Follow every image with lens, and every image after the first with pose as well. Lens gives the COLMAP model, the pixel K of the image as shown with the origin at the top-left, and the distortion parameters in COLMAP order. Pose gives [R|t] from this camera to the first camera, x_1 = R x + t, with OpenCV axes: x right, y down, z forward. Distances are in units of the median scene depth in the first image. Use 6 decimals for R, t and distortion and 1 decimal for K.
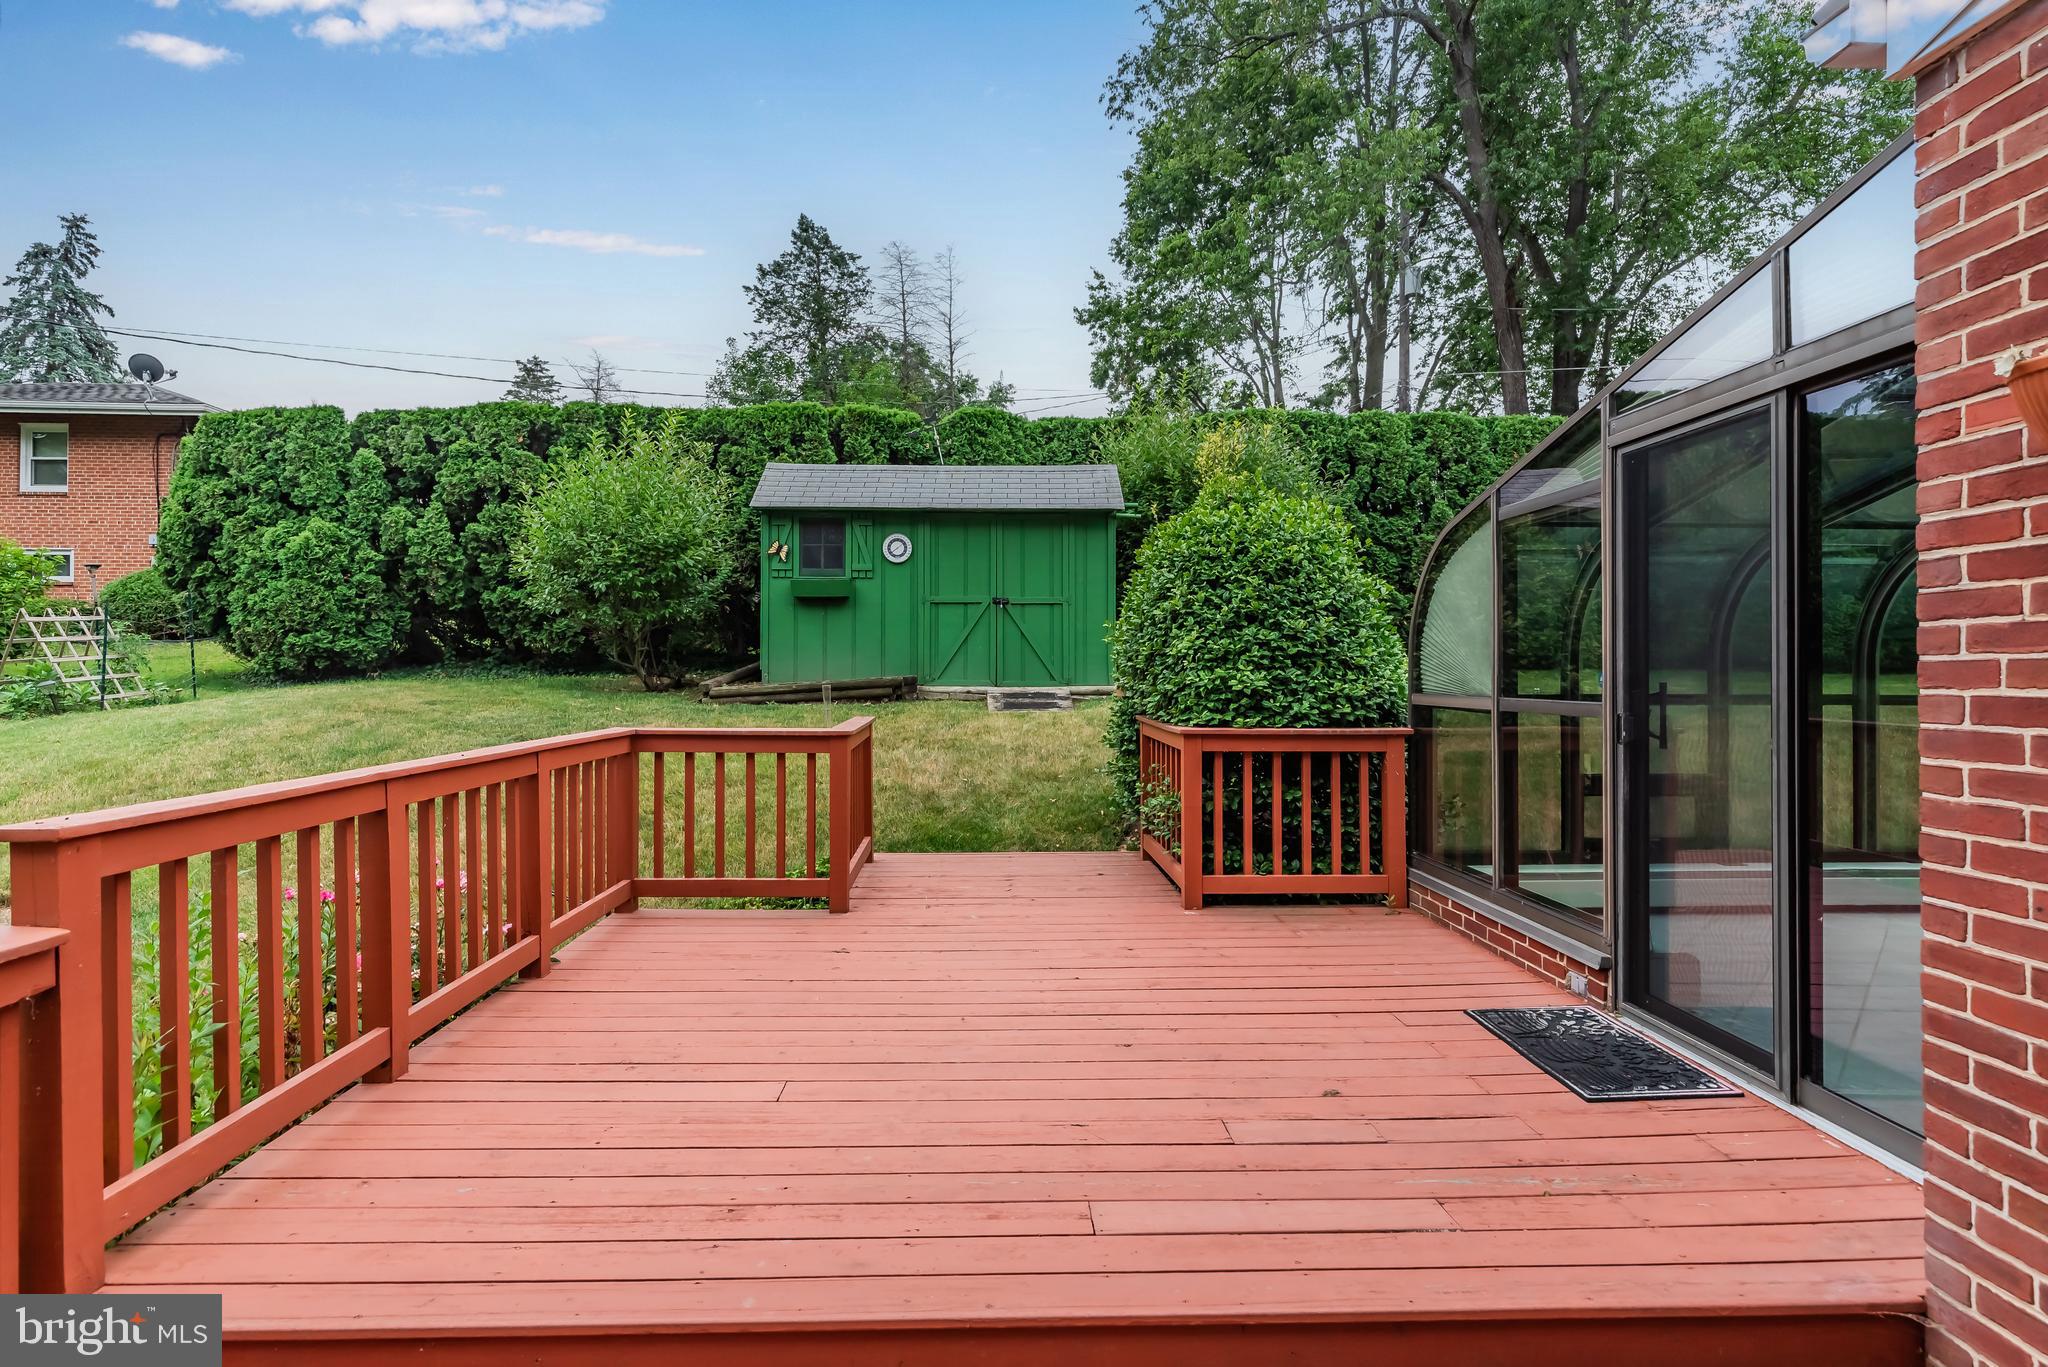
lens RADIAL K [[1011.6, 0, 1008.9], [0, 1011.6, 675.2], [0, 0, 1]] dist [-0.003340, 0.002186]
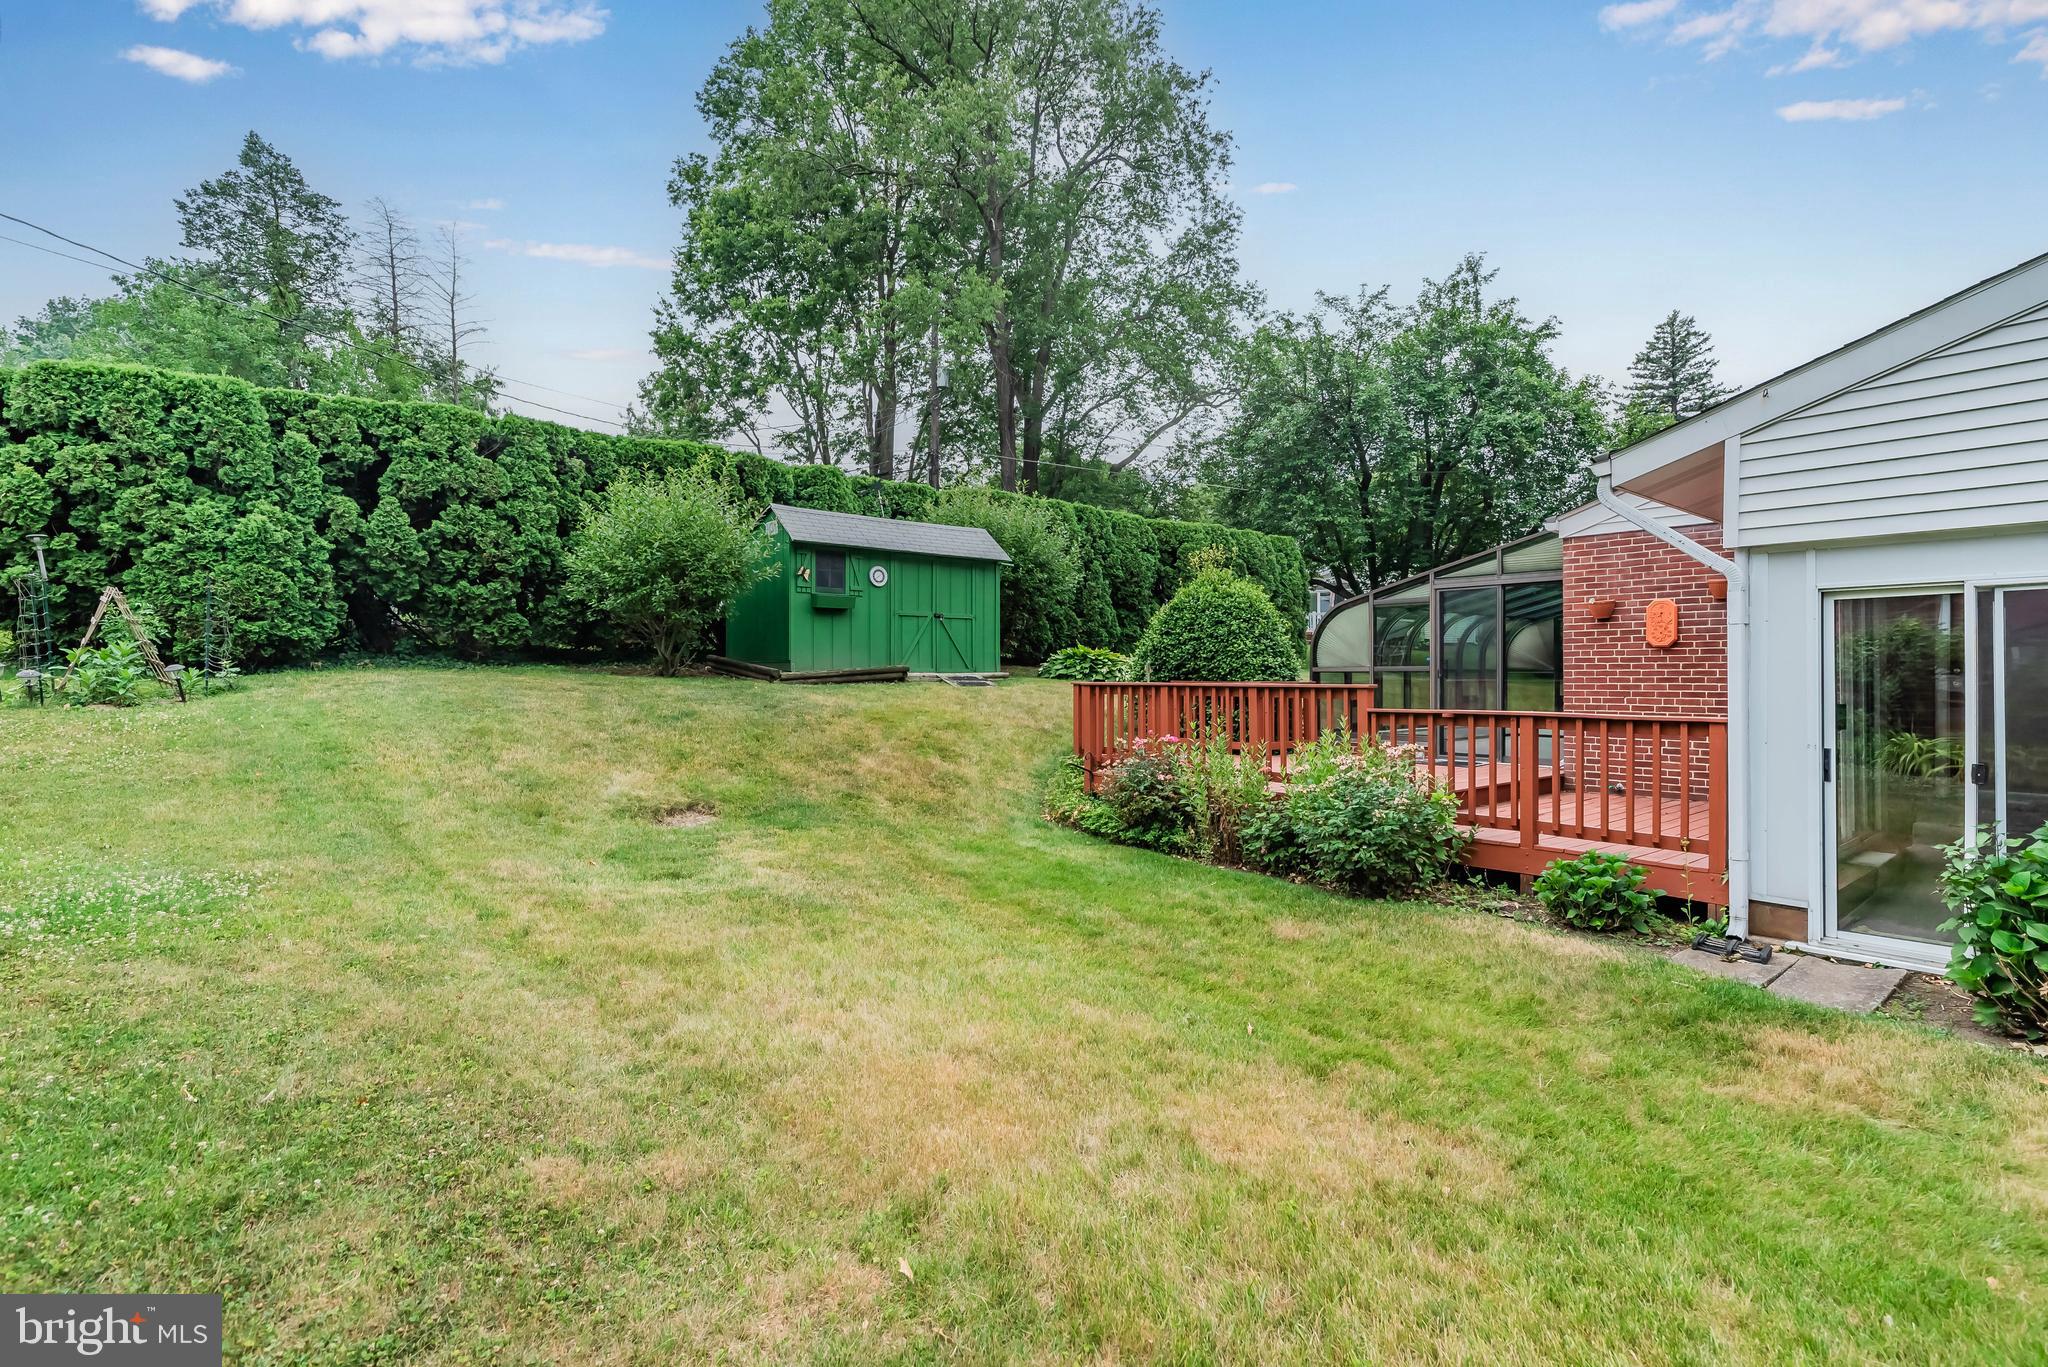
lens RADIAL K [[1011.6, 0, 1037.0], [0, 1011.6, 681.3], [0, 0, 1]] dist [-0.003340, 0.002186]
pose [[0.779019, -0.003699, 0.626989, -0.713049], [0.004607, 0.999989, 0.000176, 0.019967], [-0.626983, 0.002752, 0.779028, -0.213372]]
